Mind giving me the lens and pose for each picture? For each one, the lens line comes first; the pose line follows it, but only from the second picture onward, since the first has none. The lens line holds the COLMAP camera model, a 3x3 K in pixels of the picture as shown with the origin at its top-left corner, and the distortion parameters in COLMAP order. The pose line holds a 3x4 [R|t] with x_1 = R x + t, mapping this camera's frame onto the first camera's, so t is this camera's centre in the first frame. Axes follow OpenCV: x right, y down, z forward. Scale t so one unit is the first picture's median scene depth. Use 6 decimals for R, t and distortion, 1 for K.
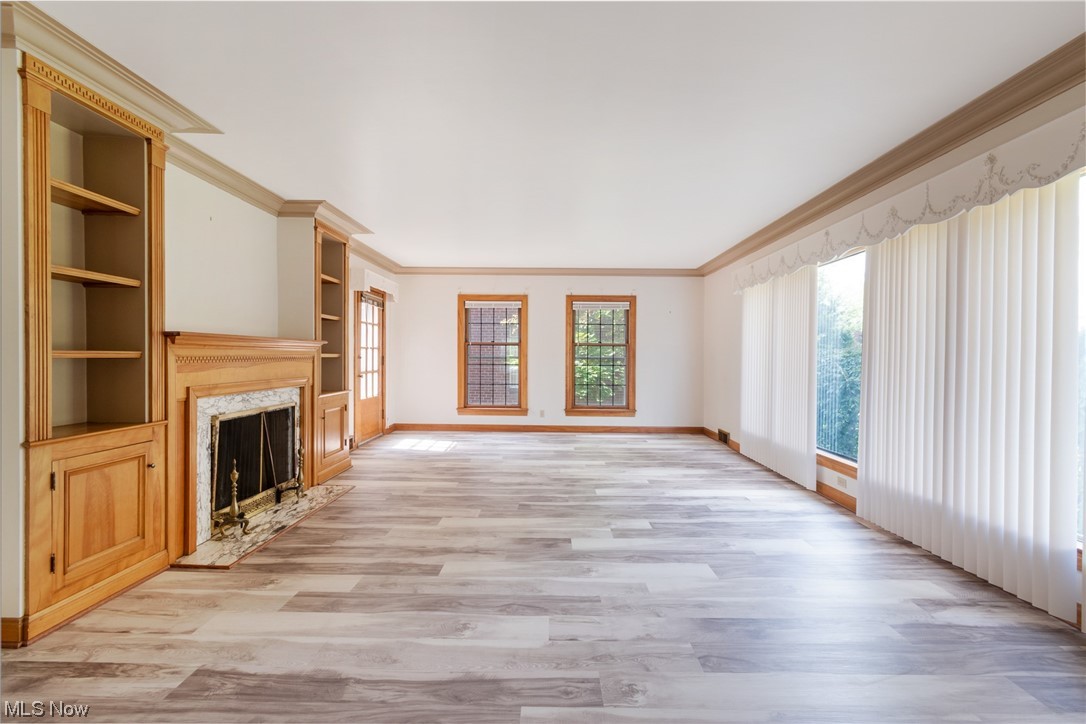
lens RADIAL K [[486.5, 0, 552.1], [0, 486.5, 364.5], [0, 0, 1]] dist [0.006299, -0.000337]
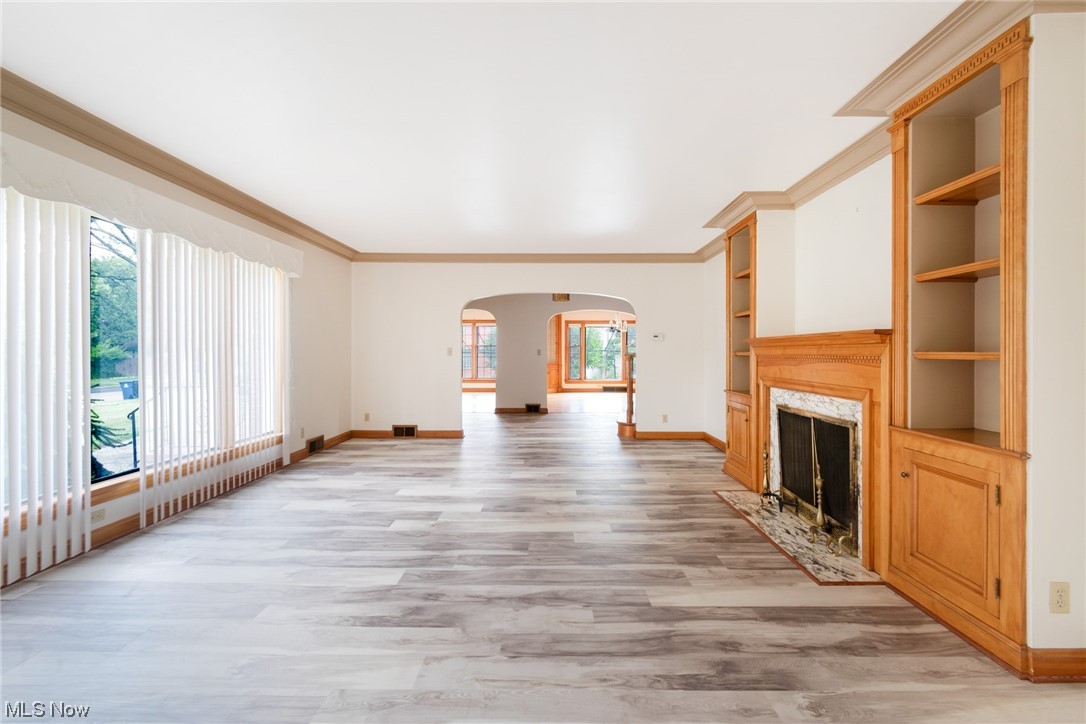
lens RADIAL K [[486.5, 0, 547.3], [0, 486.5, 357.9], [0, 0, 1]] dist [0.006299, -0.000337]
pose [[-0.999895, -0.012310, 0.007647, -0.109801], [-0.012091, 0.999535, 0.027981, -0.031993], [-0.007988, 0.027886, -0.999579, 1.942700]]
